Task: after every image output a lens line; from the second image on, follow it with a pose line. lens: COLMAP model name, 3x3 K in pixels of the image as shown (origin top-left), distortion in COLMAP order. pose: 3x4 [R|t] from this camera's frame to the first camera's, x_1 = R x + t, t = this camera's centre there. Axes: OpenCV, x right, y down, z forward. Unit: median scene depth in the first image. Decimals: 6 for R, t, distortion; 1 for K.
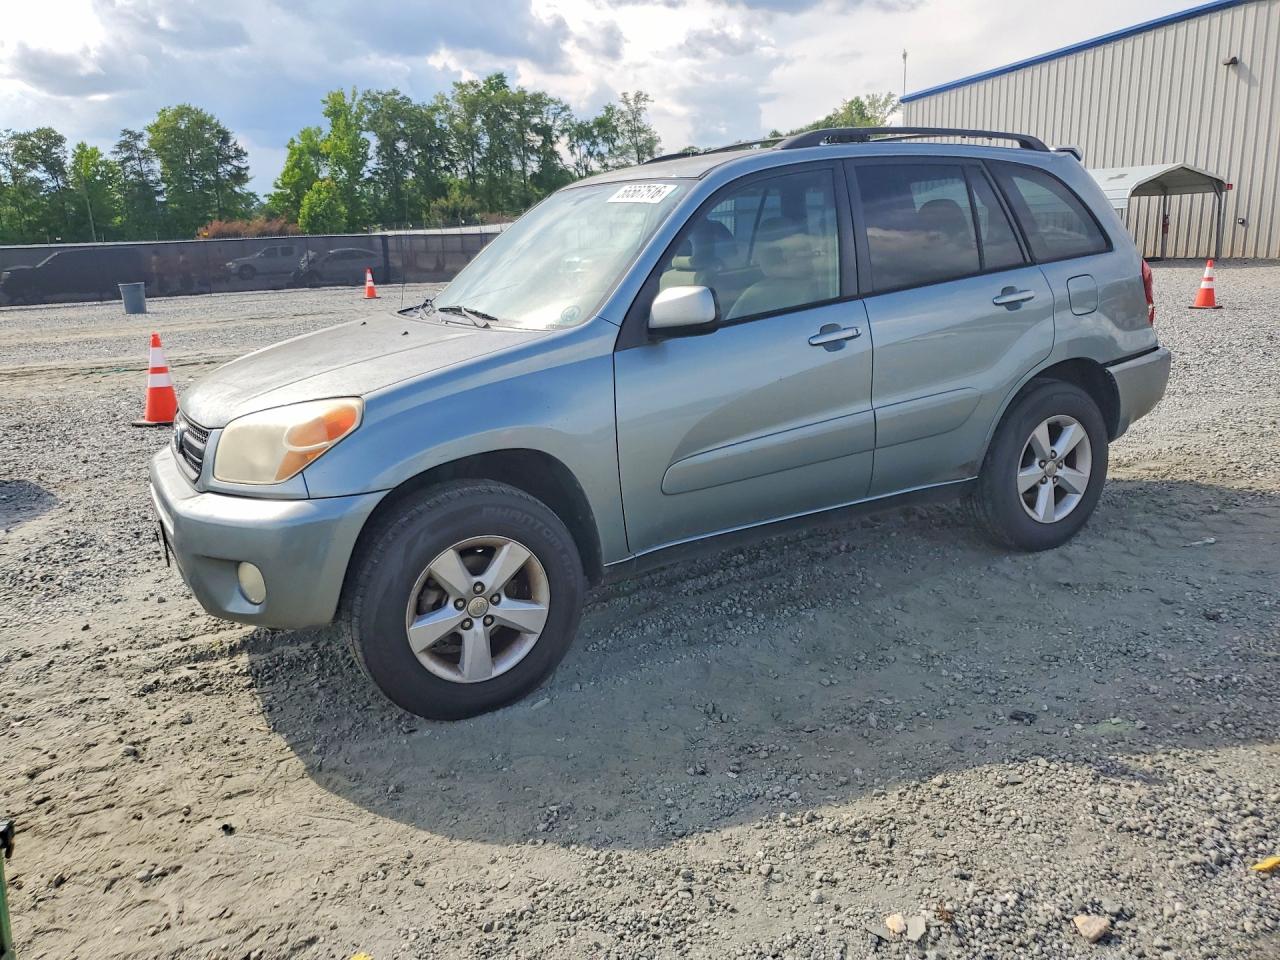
lens RADIAL K [[922.3, 0, 611.0], [0, 922.3, 454.1], [0, 0, 1]] dist [-0.005468, 0.039607]
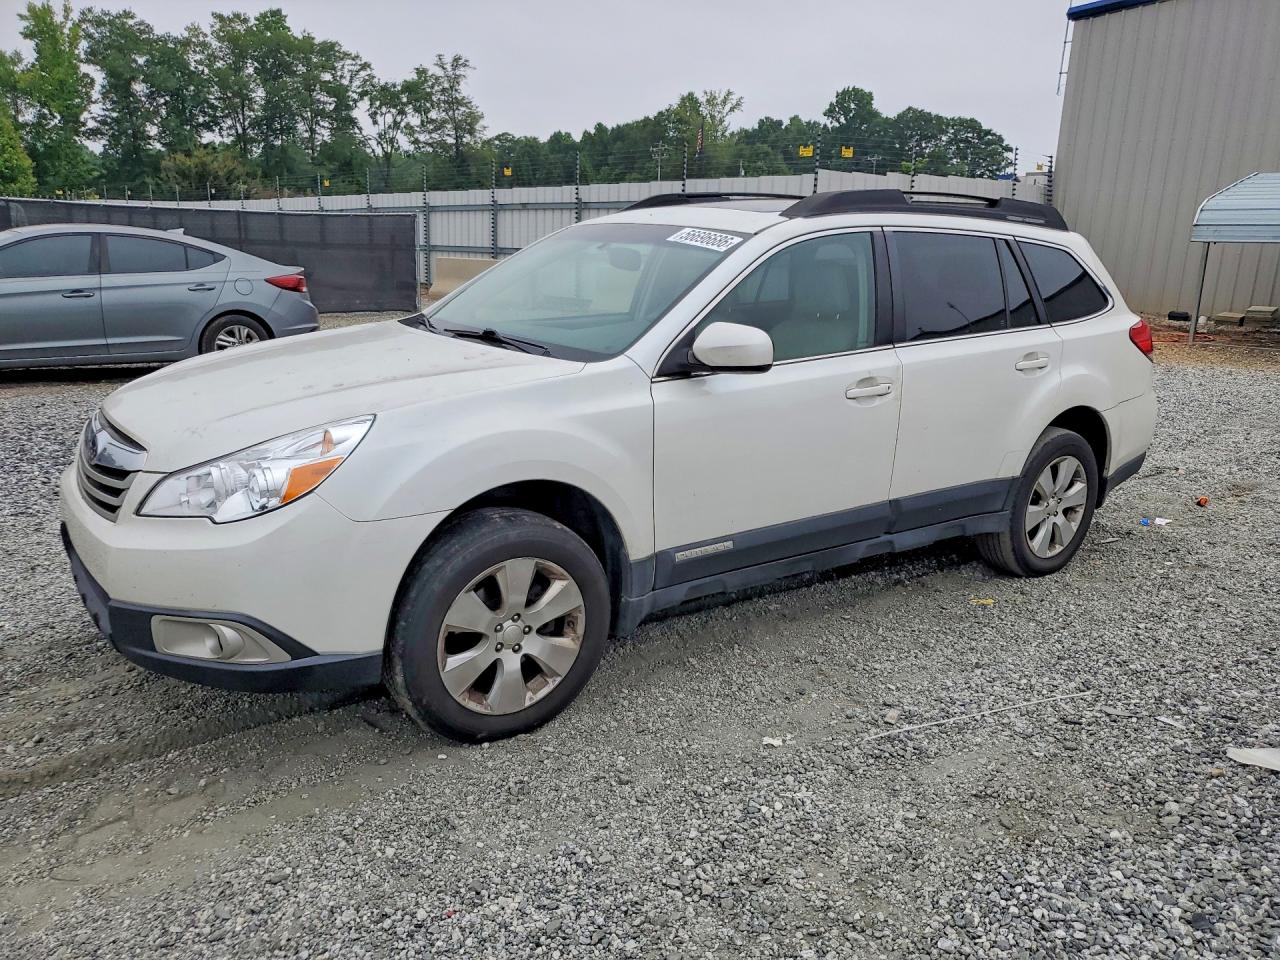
lens RADIAL K [[920.2, 0, 640.0], [0, 920.2, 480.0], [0, 0, 1]] dist [-0.003081, 0.041547]
pose [[0.969993, -0.004027, 0.243100, -0.013783], [-0.003253, 0.999558, 0.029536, -0.034455], [-0.243111, -0.029440, 0.969552, 0.142495]]
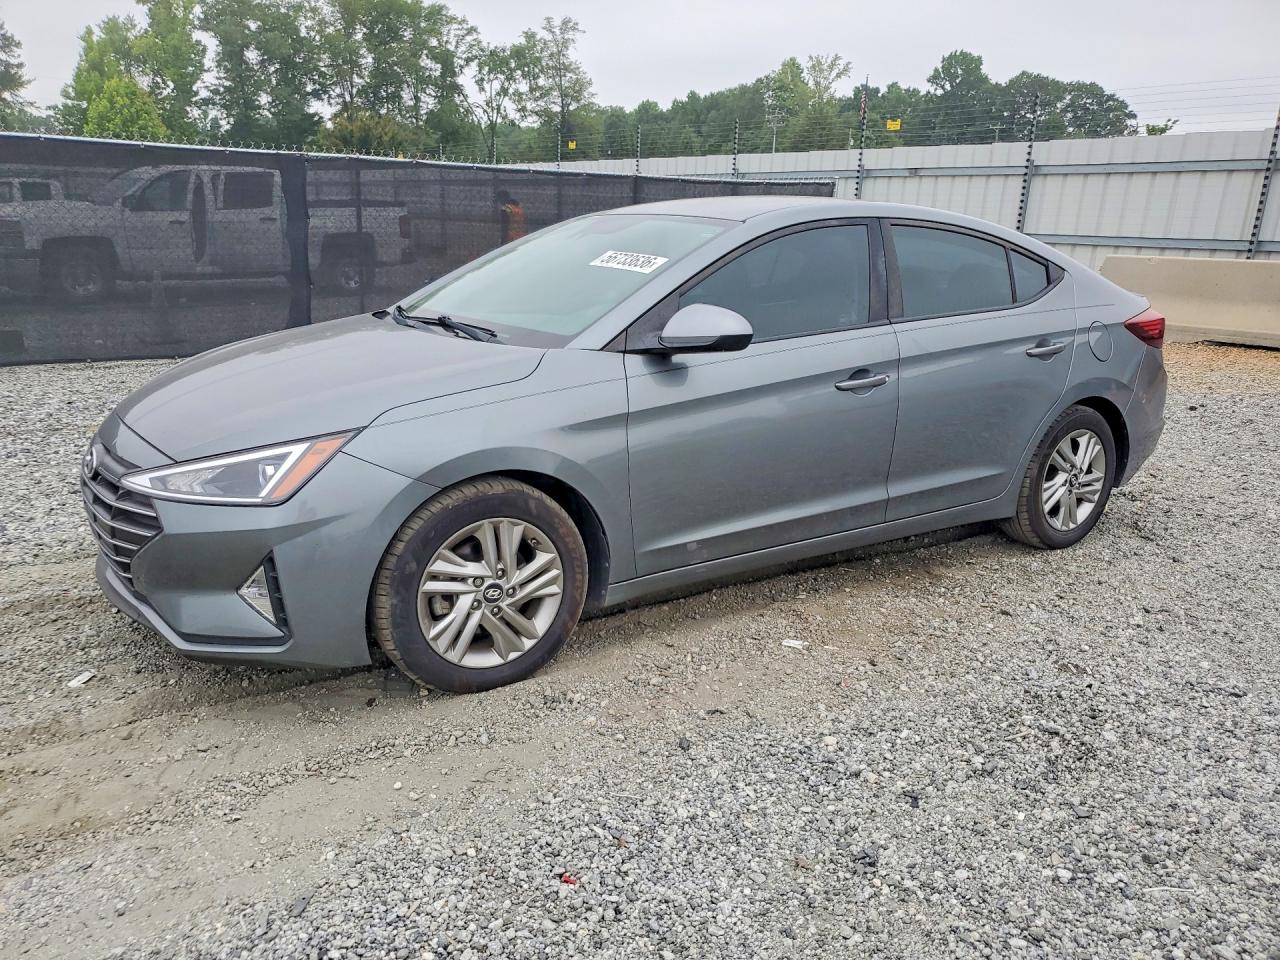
lens RADIAL K [[906.6, 0, 617.2], [0, 906.6, 479.6], [0, 0, 1]] dist [-0.003983, 0.035119]
pose [[0.985855, 0.016062, 0.166829, -0.051699], [-0.026701, 0.997736, 0.061726, -0.045496], [-0.165459, -0.065307, 0.984052, 0.199228]]
